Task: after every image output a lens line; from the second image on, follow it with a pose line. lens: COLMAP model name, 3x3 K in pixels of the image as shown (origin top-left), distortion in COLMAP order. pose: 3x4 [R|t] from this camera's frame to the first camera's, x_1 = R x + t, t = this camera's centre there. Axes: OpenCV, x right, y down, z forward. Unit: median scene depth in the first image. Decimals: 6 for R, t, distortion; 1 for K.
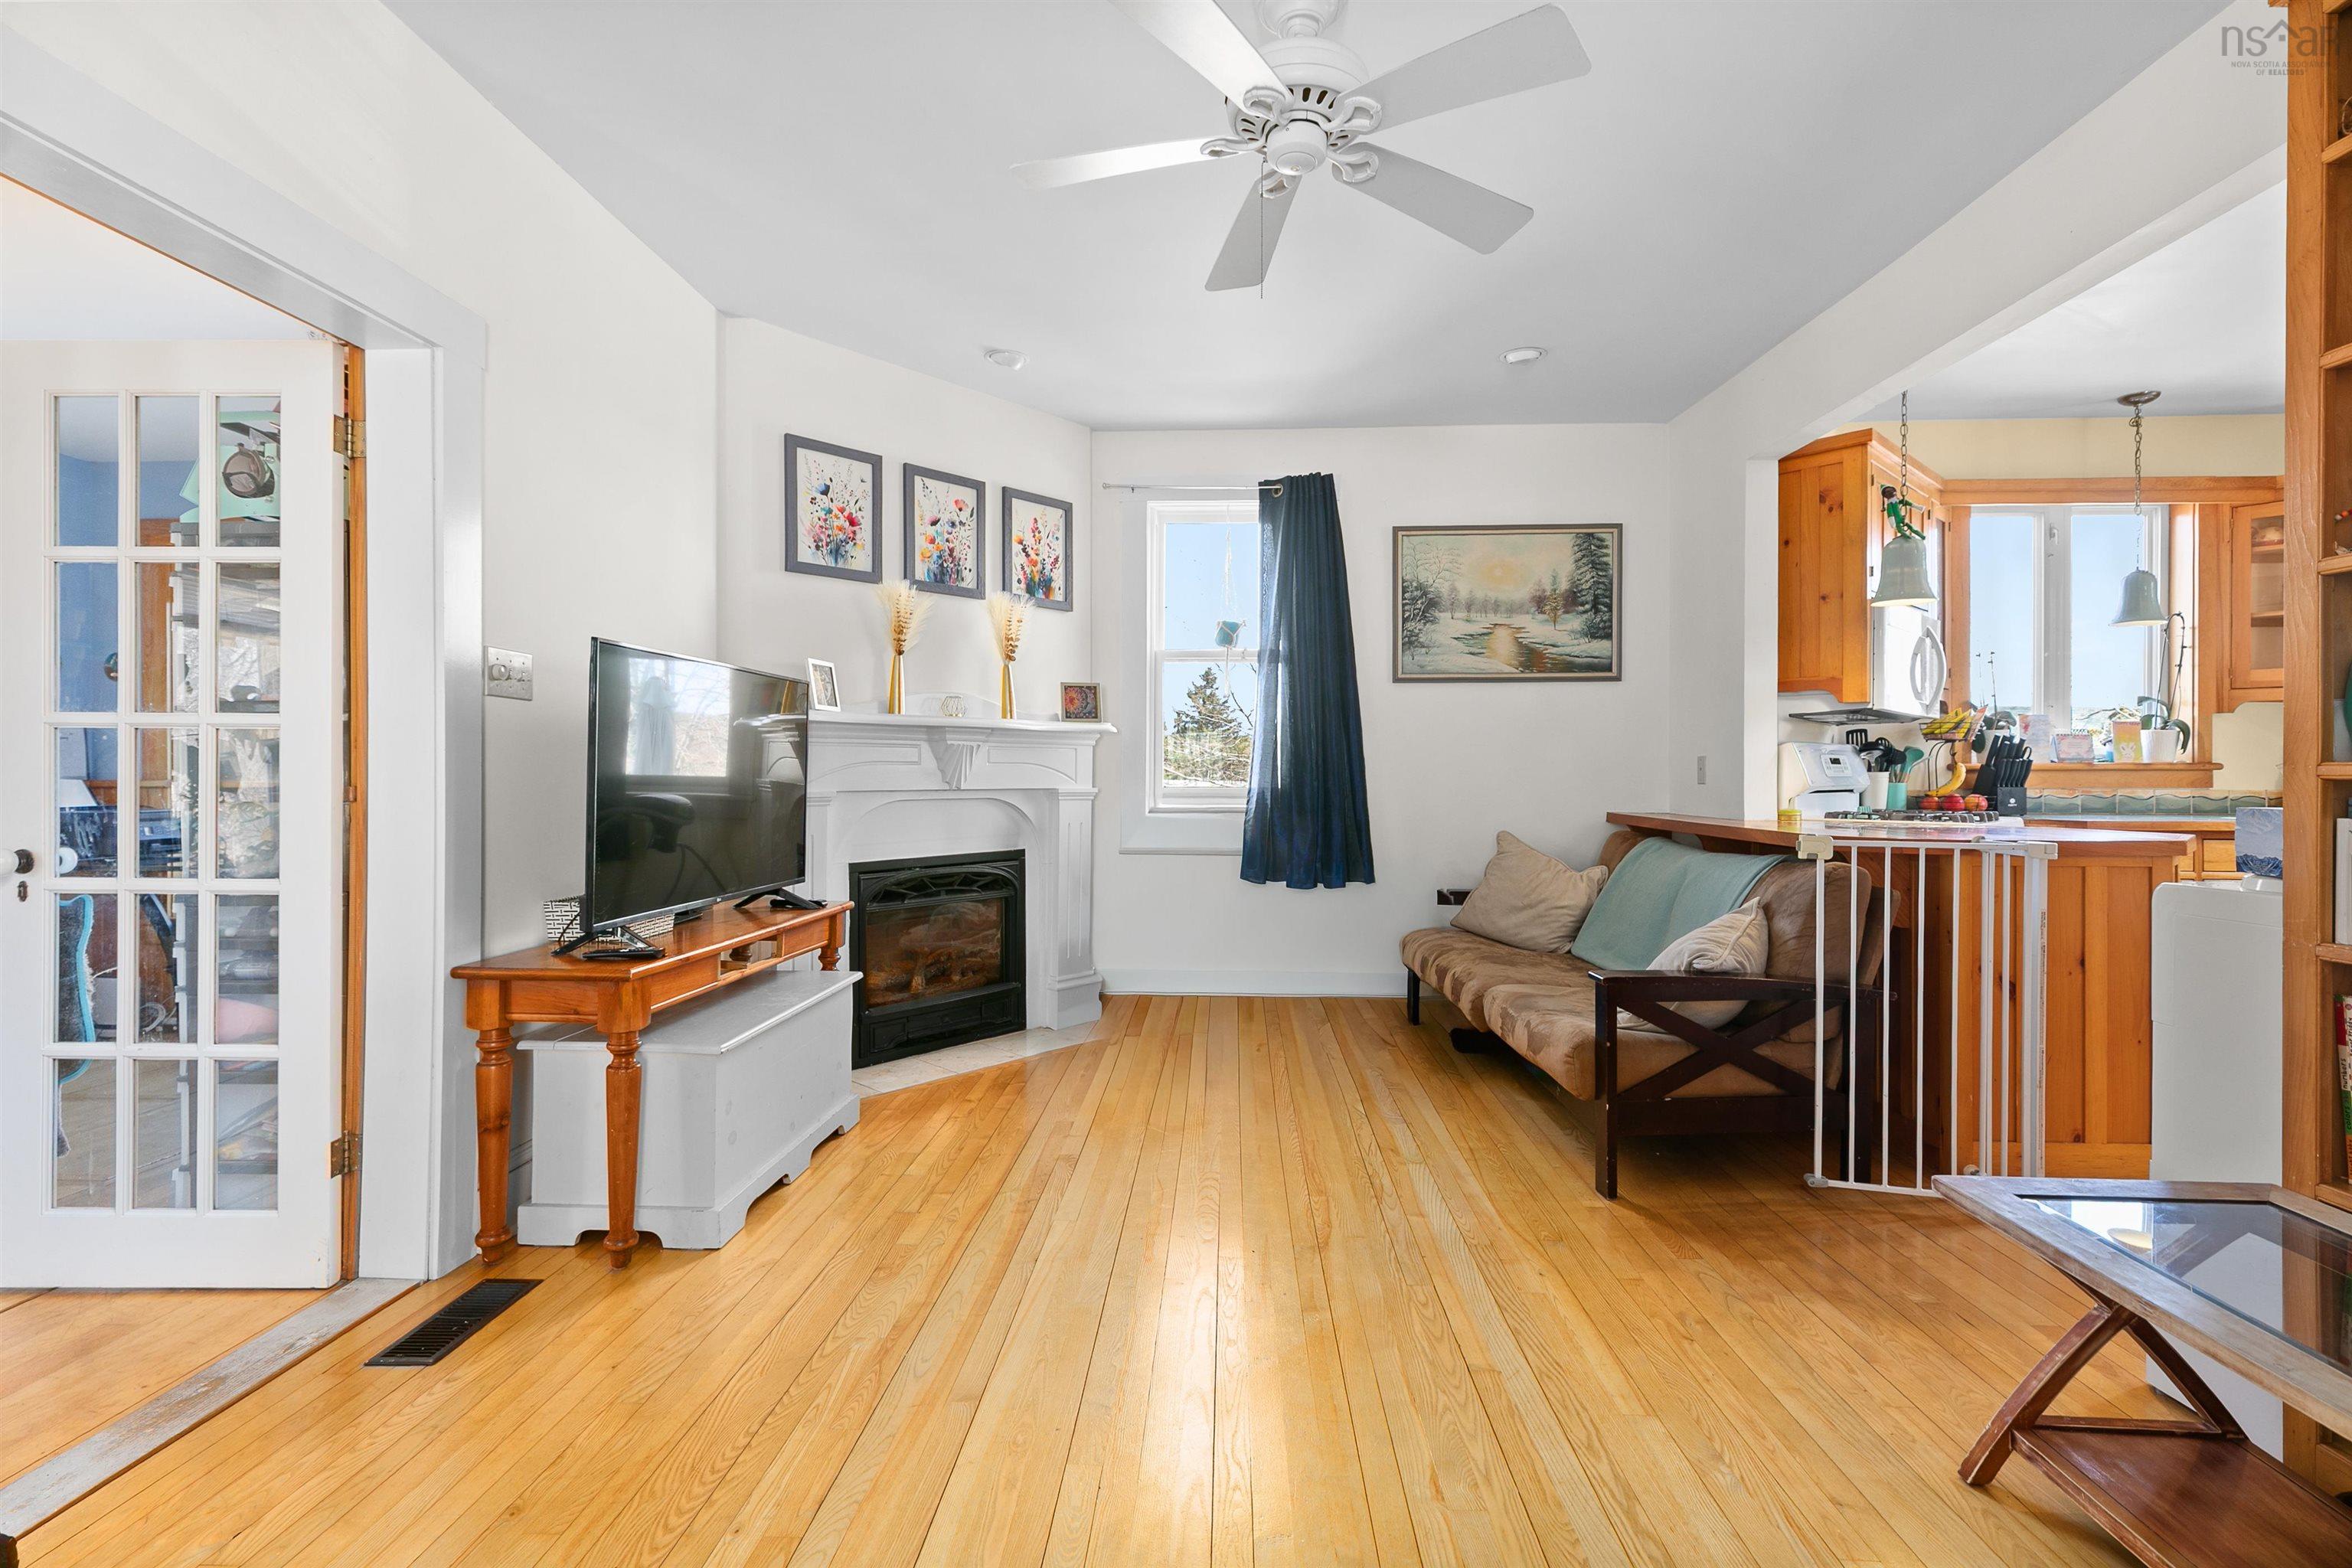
lens RADIAL K [[1061.7, 0, 1175.1], [0, 1061.7, 787.7], [0, 0, 1]] dist [0.005398, -0.000463]
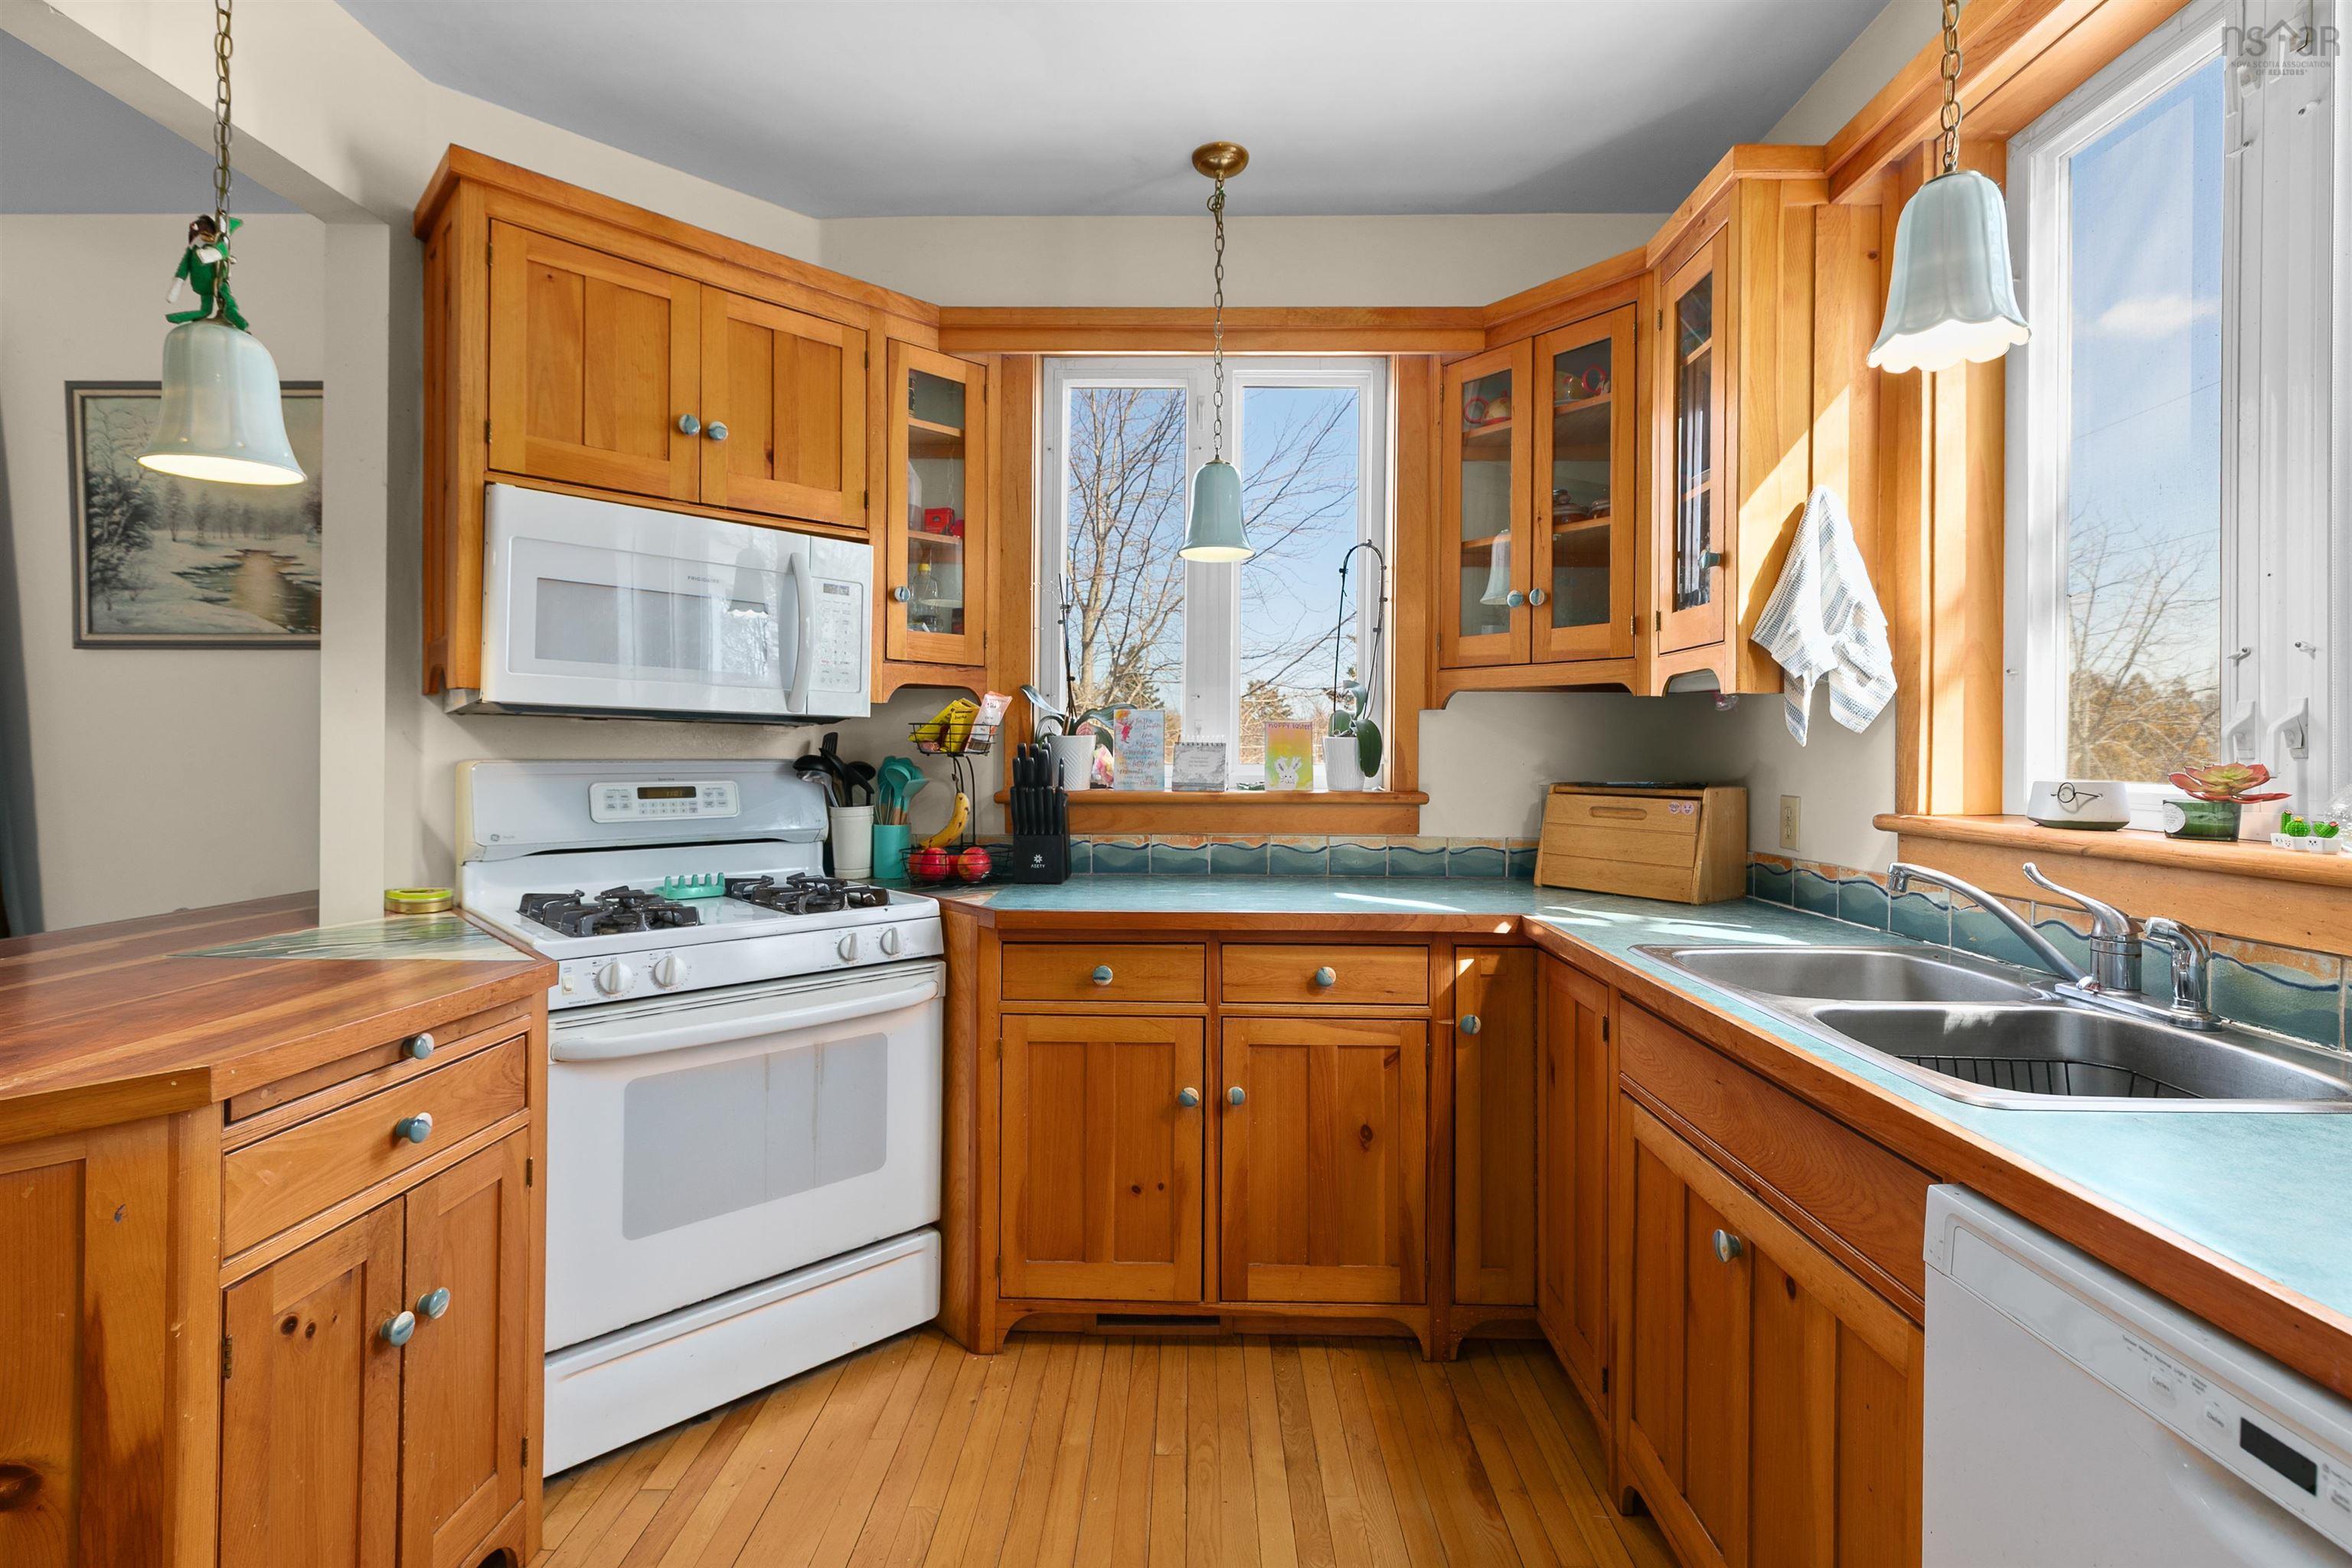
lens RADIAL K [[1061.7, 0, 1179.3], [0, 1061.7, 763.7], [0, 0, 1]] dist [0.005398, -0.000463]
pose [[0.999649, 0.004601, 0.026081, 0.816077], [-0.004420, 0.999966, -0.006983, -0.034442], [-0.026112, 0.006865, 0.999635, 0.402413]]
